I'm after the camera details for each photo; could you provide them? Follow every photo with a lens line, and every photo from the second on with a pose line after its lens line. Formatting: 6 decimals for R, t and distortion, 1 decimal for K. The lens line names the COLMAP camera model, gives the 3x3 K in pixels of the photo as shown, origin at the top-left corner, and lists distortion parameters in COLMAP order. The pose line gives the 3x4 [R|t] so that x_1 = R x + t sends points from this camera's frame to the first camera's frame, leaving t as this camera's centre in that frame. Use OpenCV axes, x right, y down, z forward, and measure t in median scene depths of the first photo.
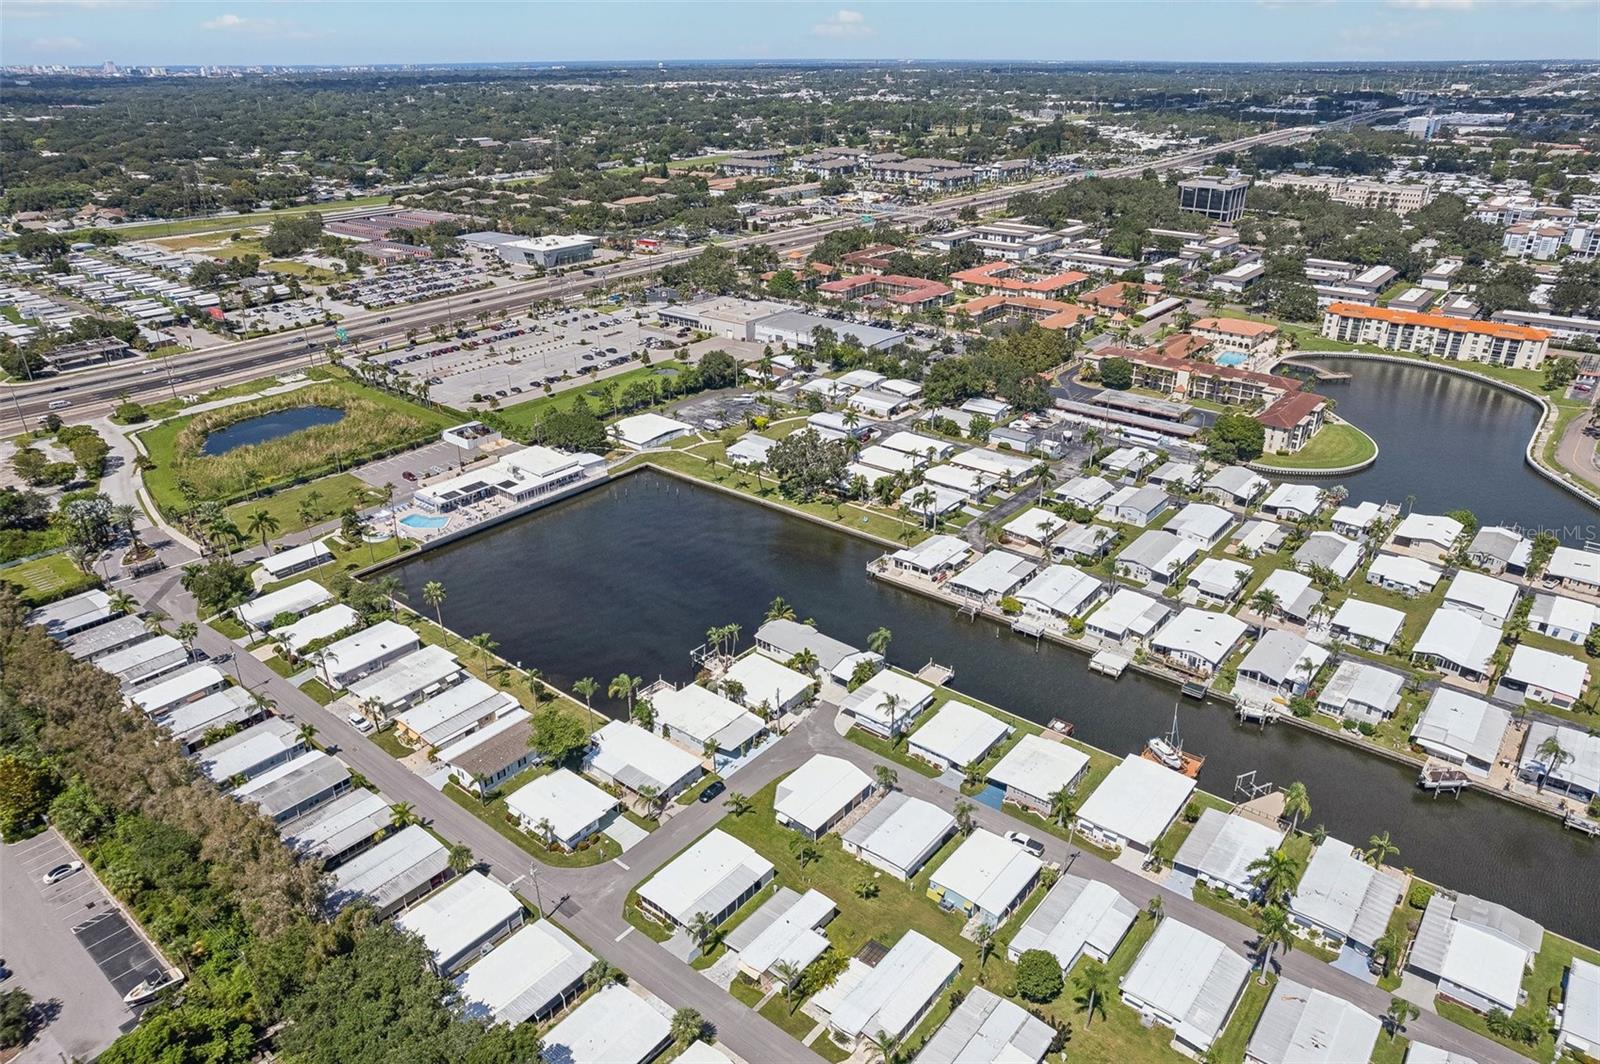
lens RADIAL K [[1042.4, 0, 800.0], [0, 1042.4, 532.0], [0, 0, 1]] dist [-0.069051, 0.054551]
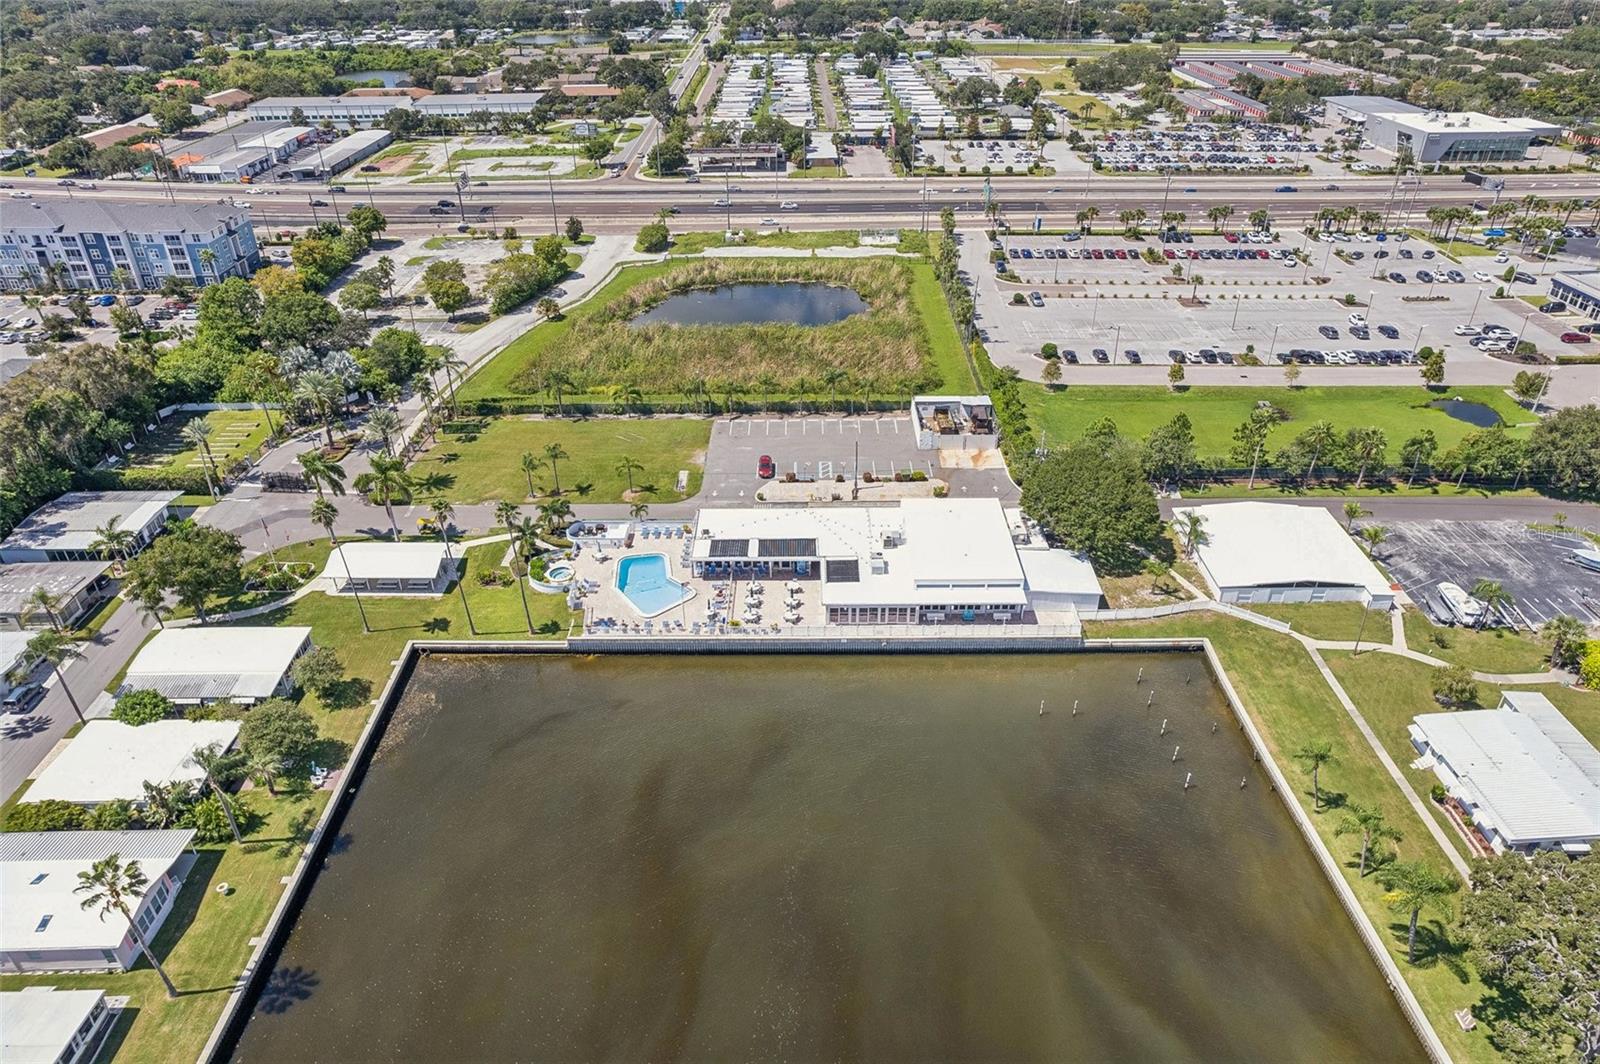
lens RADIAL K [[1032.1, 0, 801.9], [0, 1032.1, 535.5], [0, 0, 1]] dist [-0.085168, 0.080792]
pose [[0.642311, 0.400316, -0.653593, -0.006201], [-0.321713, 0.914817, 0.244151, -0.147412], [0.695656, 0.053448, 0.716384, 0.599064]]
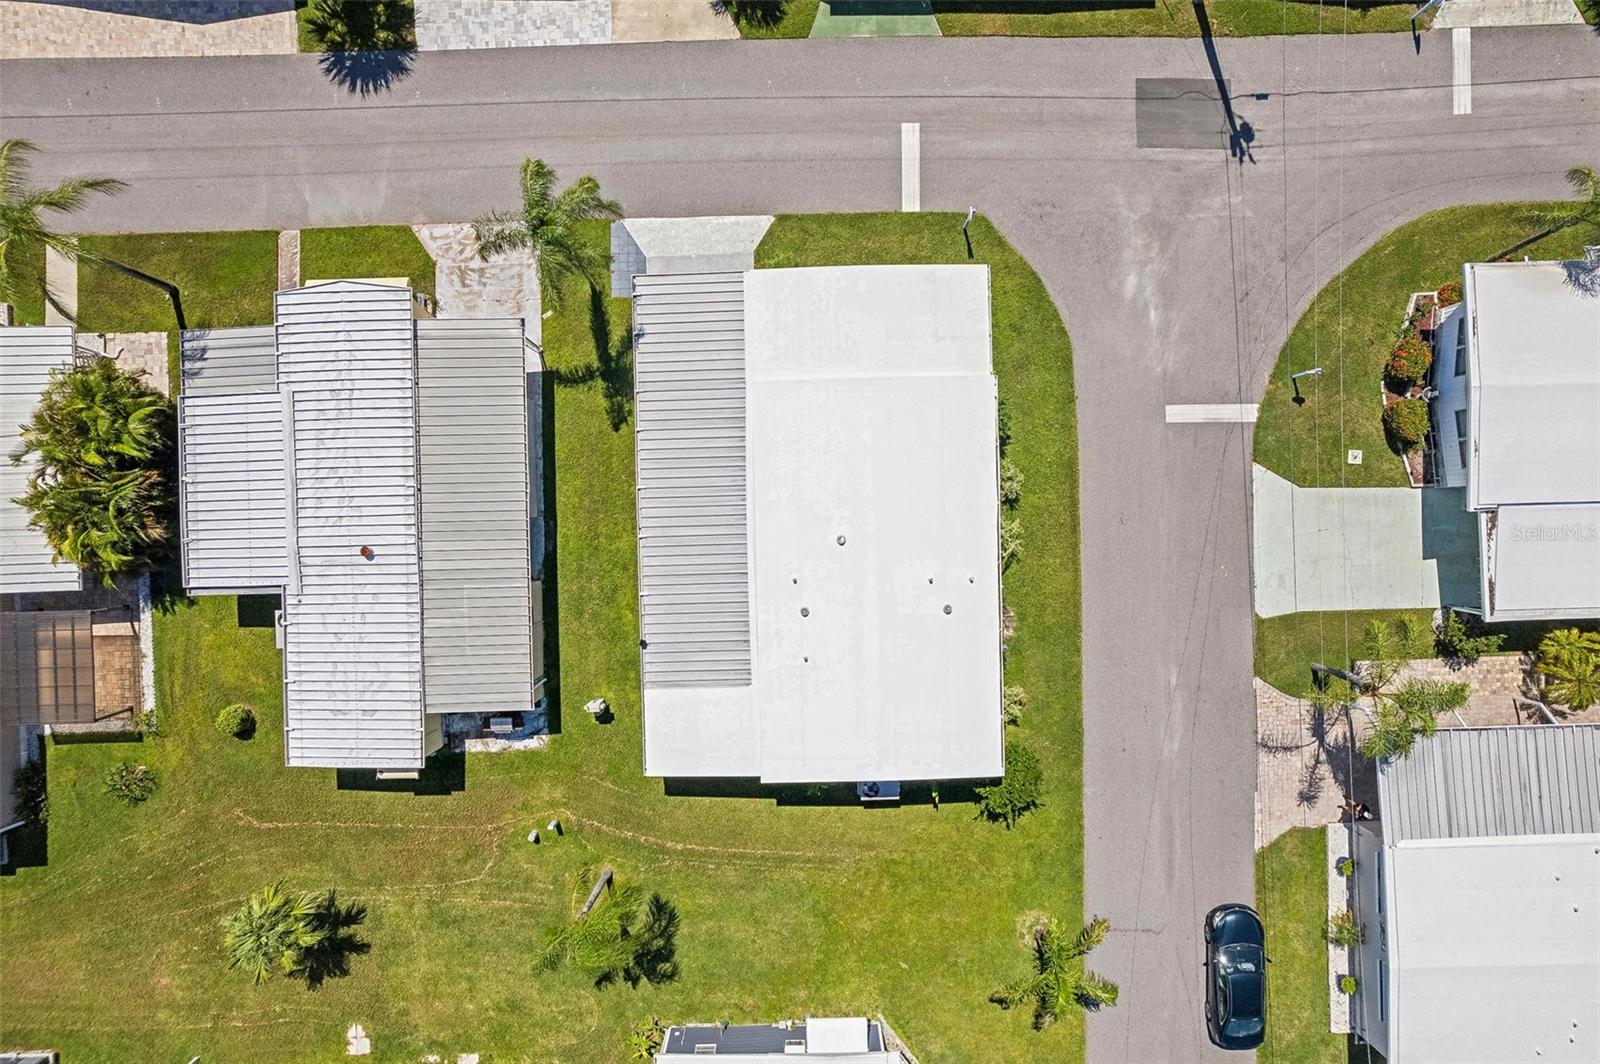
lens RADIAL K [[1051.7, 0, 800.0], [0, 1051.7, 532.0], [0, 0, 1]] dist [-0.072536, 0.059955]
pose [[-0.761796, 0.647669, 0.013850, -0.042602], [-0.269489, -0.336274, 0.902383, 0.059842], [0.589103, 0.683699, 0.430712, 0.427534]]
